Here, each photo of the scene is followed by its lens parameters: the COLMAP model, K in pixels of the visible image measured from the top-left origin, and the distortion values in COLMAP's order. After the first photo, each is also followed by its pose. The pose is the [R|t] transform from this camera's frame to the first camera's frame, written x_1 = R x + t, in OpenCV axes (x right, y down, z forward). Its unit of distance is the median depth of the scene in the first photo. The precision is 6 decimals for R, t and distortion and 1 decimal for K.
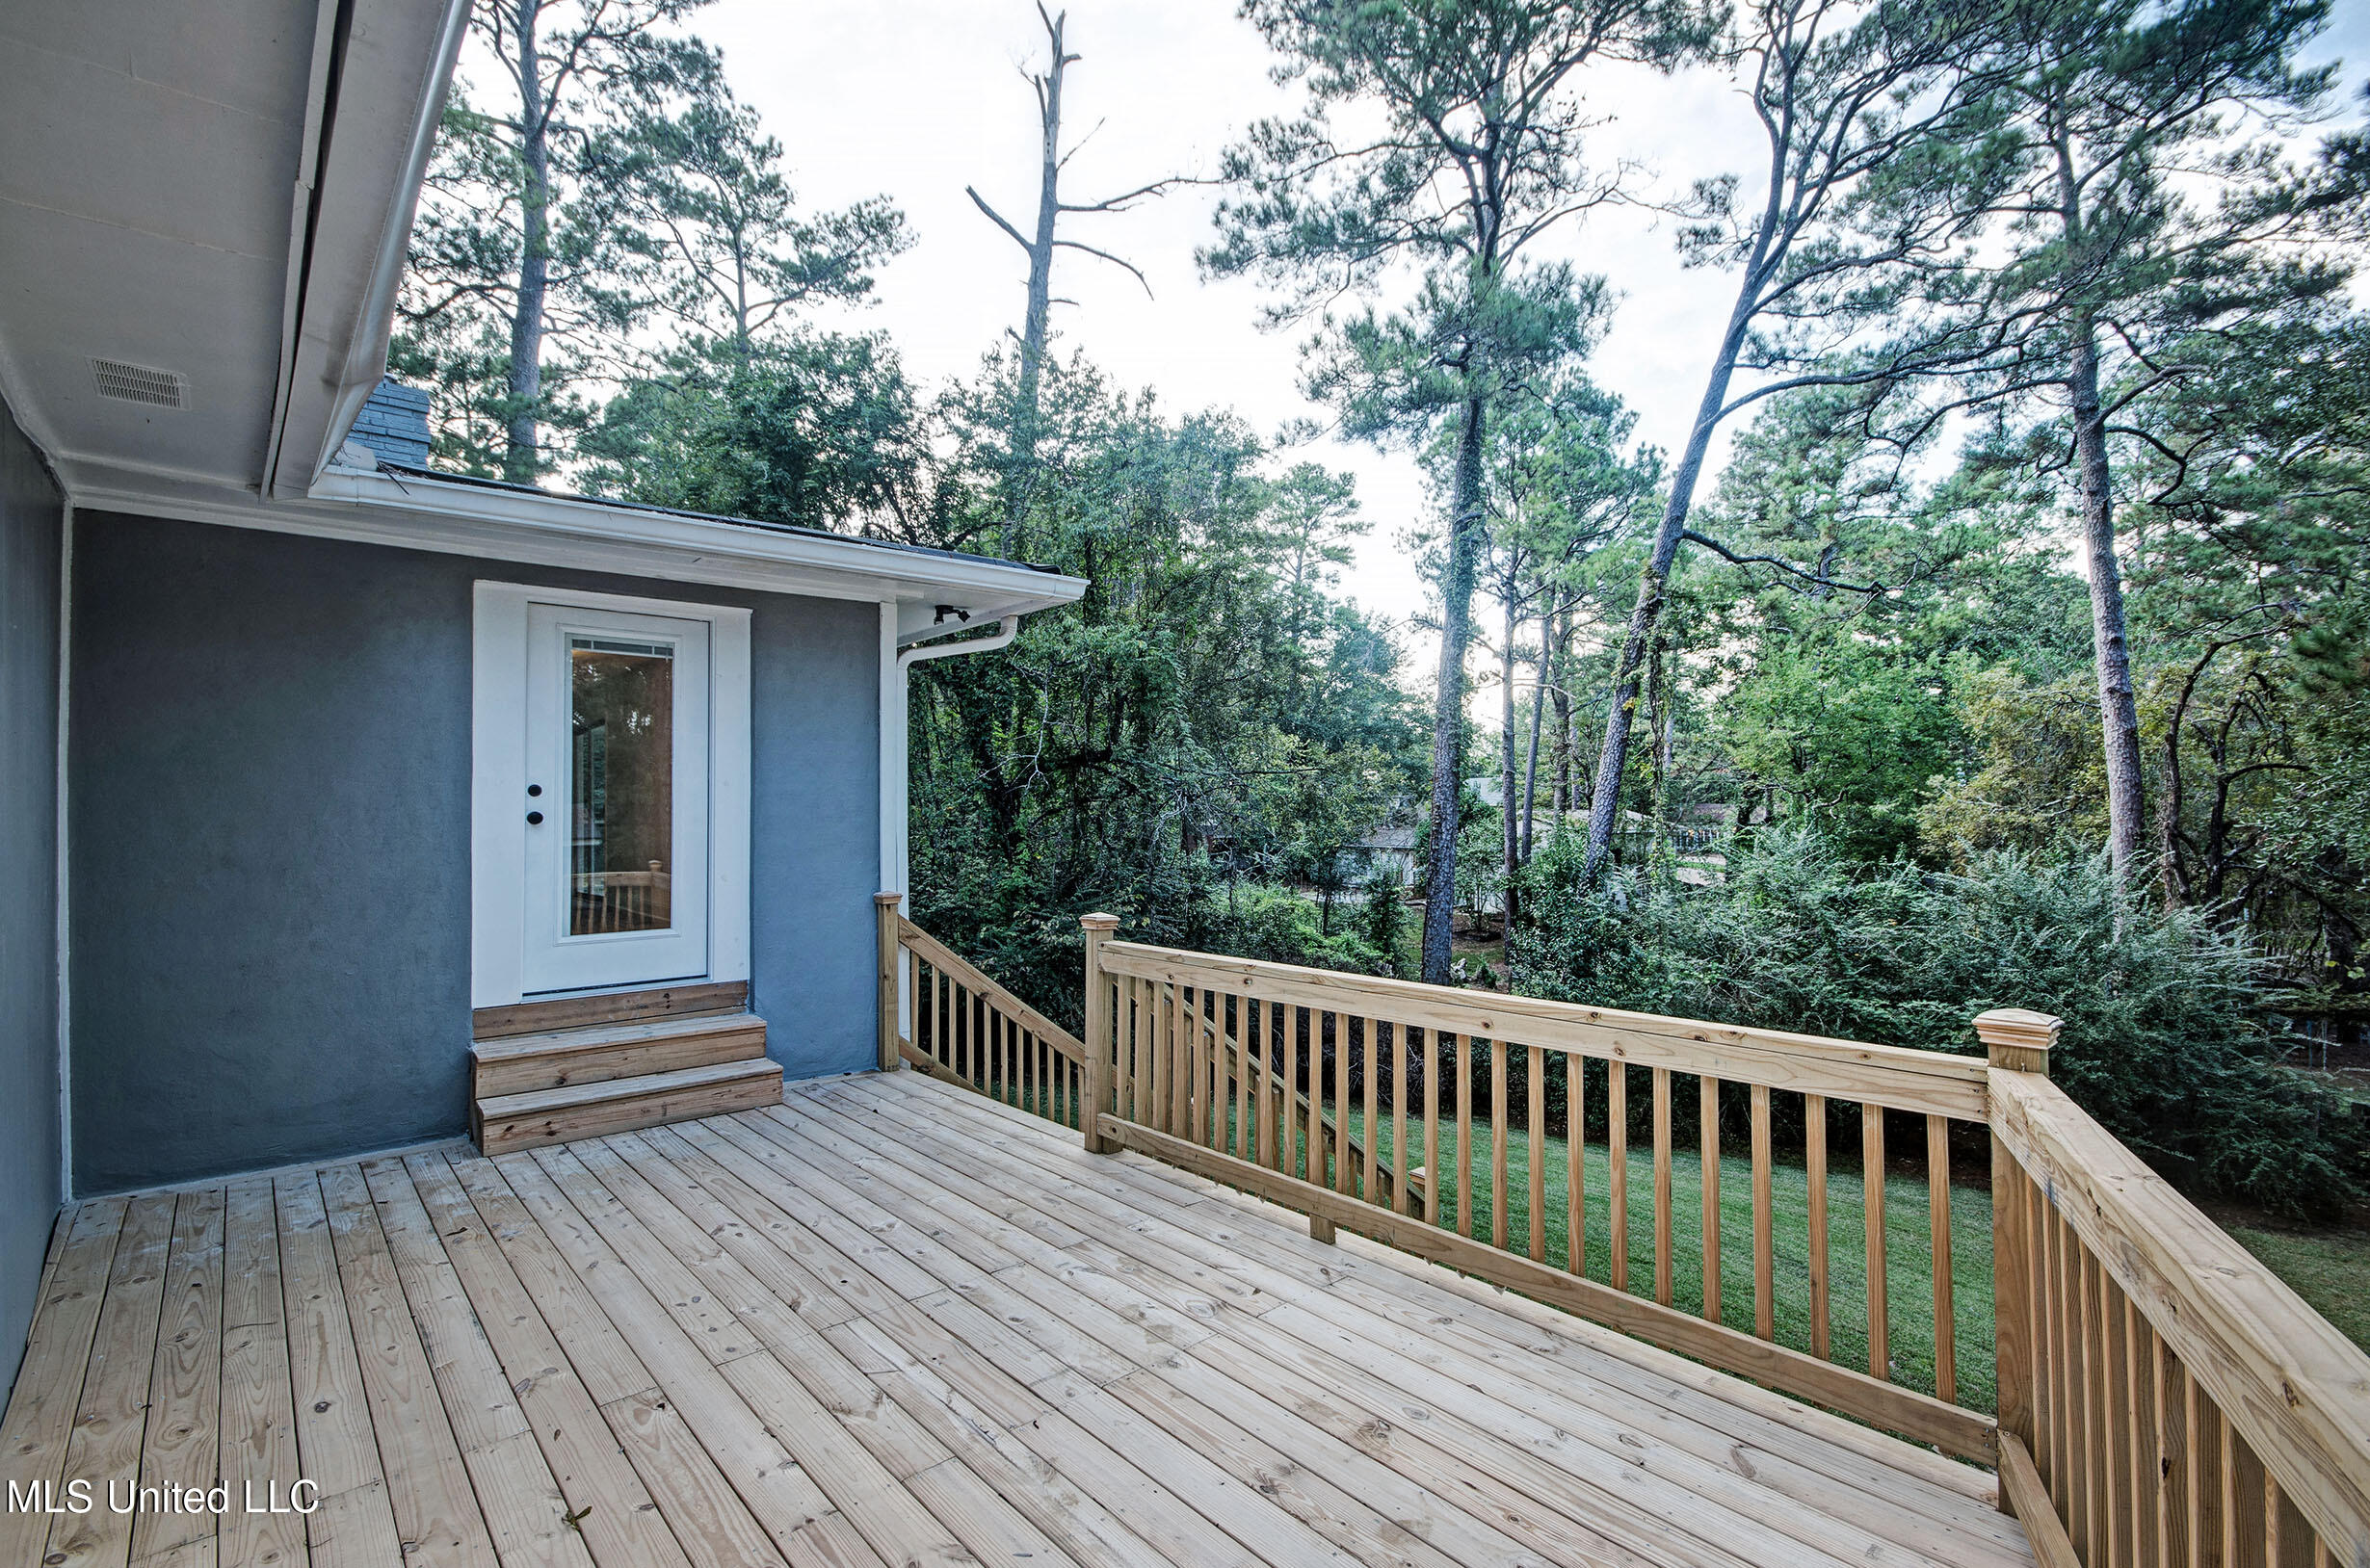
lens RADIAL K [[1077.9, 0, 1180.0], [0, 1077.9, 792.0], [0, 0, 1]] dist [0.004325, -0.000319]
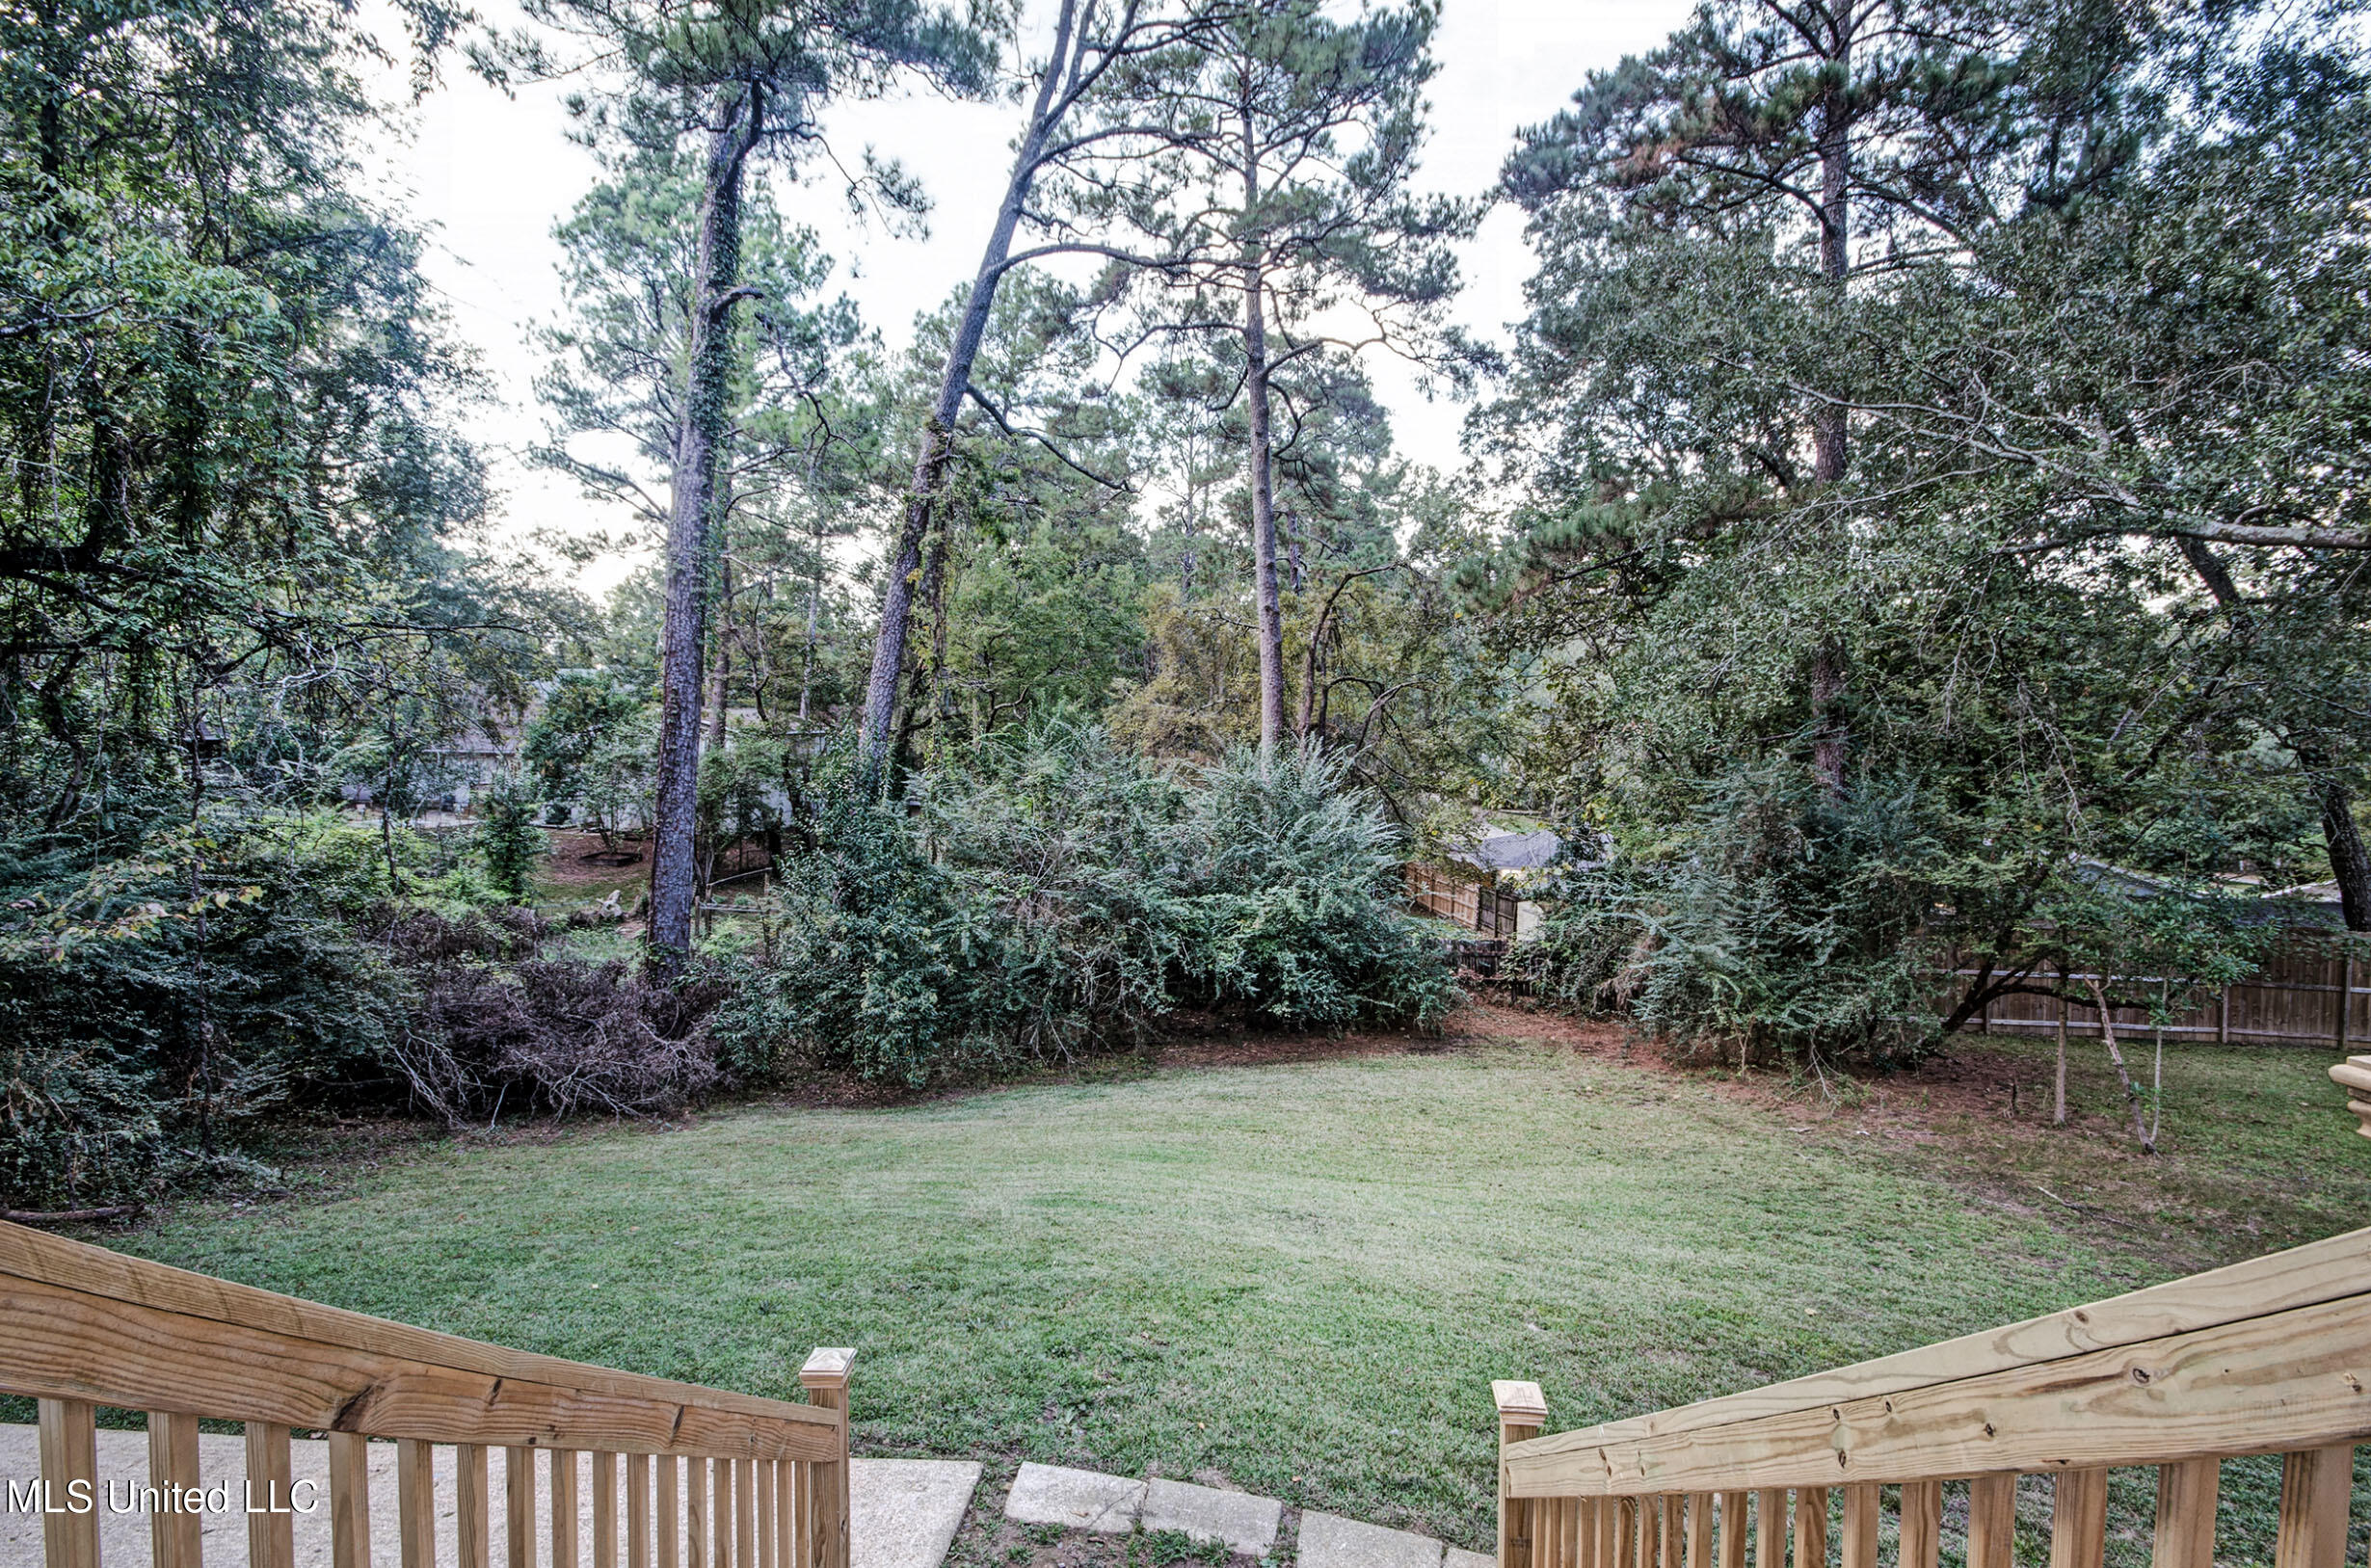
lens RADIAL K [[1078.5, 0, 1116.7], [0, 1078.5, 758.0], [0, 0, 1]] dist [0.004325, -0.000319]
pose [[0.692465, -0.012898, 0.721337, -0.081690], [-0.026790, 0.998691, 0.043575, 0.018757], [-0.720954, -0.049499, 0.691212, 0.275089]]
